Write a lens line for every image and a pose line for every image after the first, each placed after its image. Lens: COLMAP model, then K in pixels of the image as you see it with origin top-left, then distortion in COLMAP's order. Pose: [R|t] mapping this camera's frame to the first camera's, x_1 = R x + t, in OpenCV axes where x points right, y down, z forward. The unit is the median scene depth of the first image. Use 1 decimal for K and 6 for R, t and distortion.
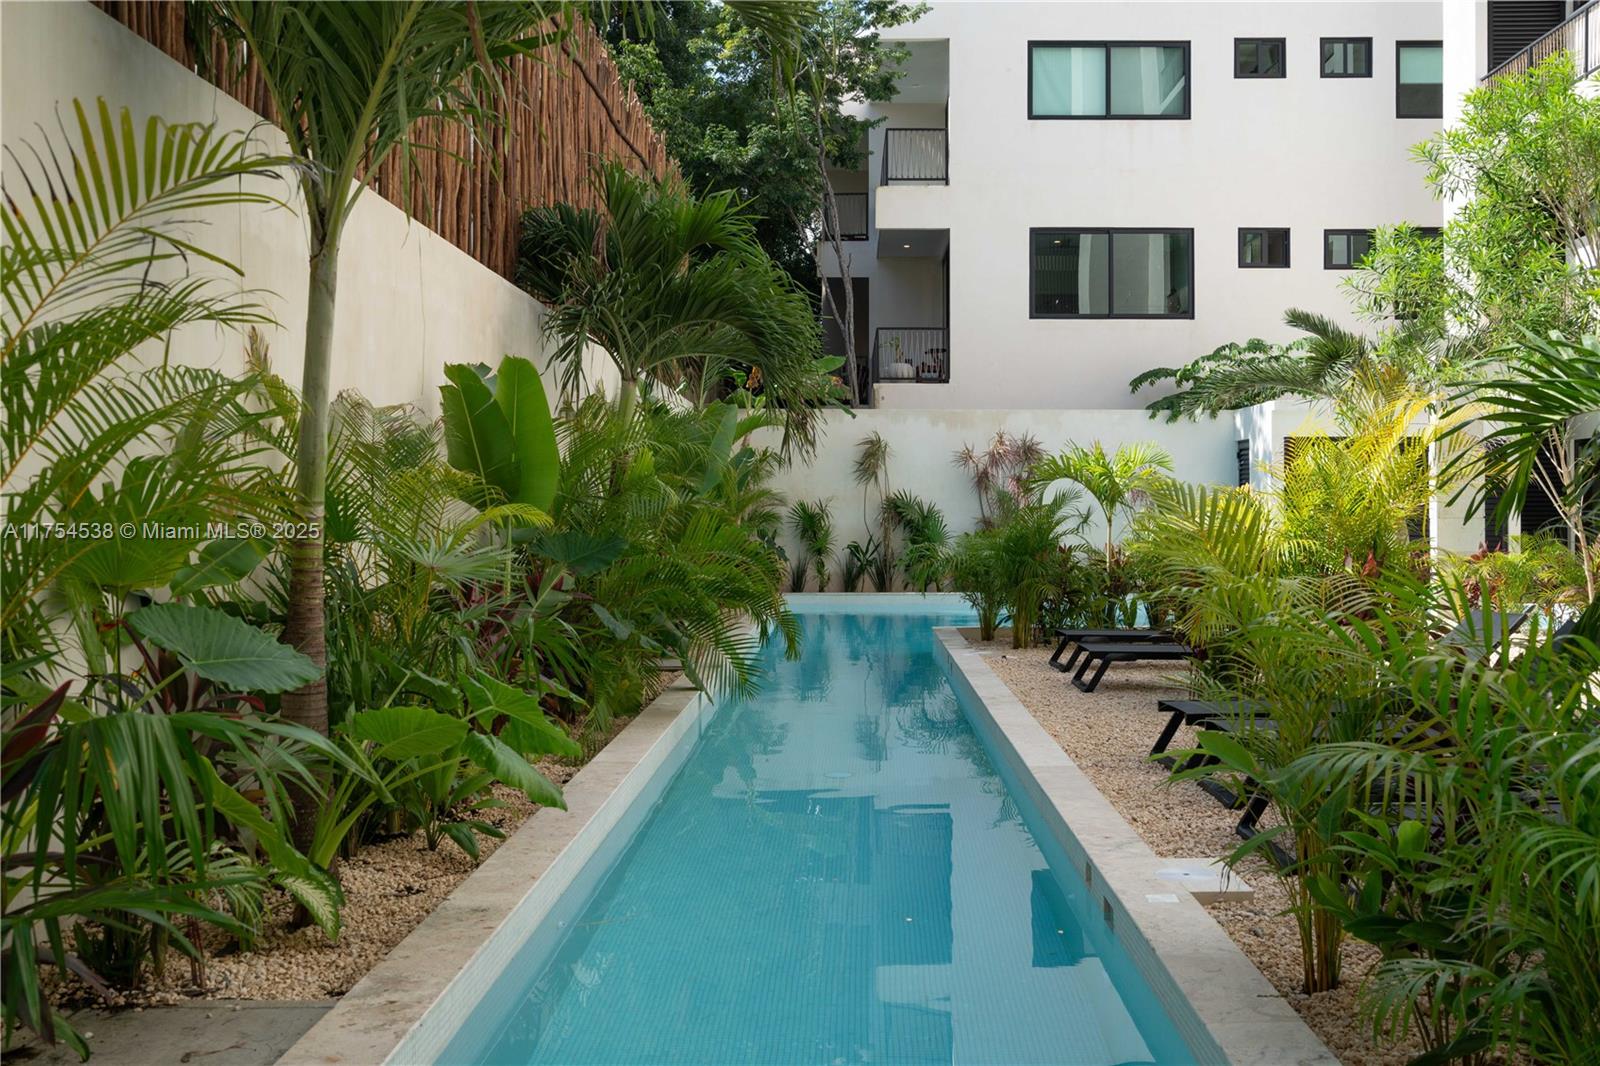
lens RADIAL K [[1560.4, 0, 801.7], [0, 1560.4, 527.8], [0, 0, 1]] dist [0.001150, 0.000000]
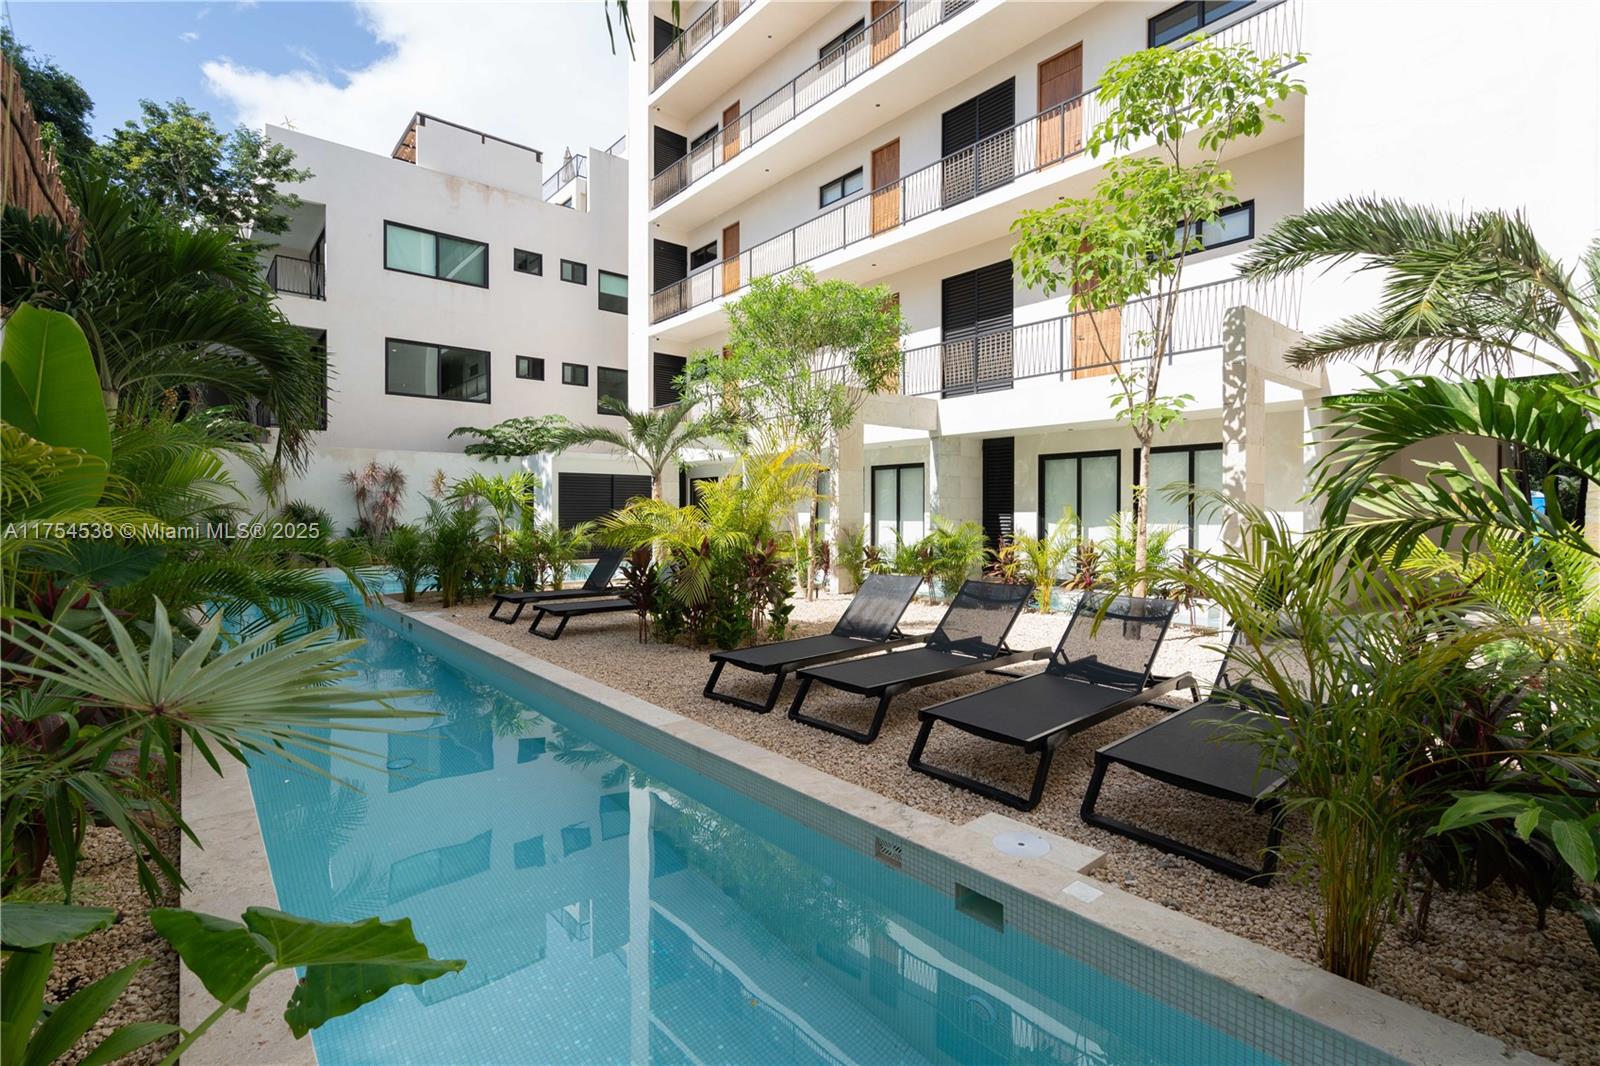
lens RADIAL K [[731.5, 0, 797.5], [0, 731.5, 535.3], [0, 0, 1]] dist [-0.000245, -0.000995]
pose [[0.745547, -0.020747, 0.666130, -0.045692], [0.005949, 0.999683, 0.024478, -0.002987], [-0.666426, -0.014287, 0.745434, 0.154187]]
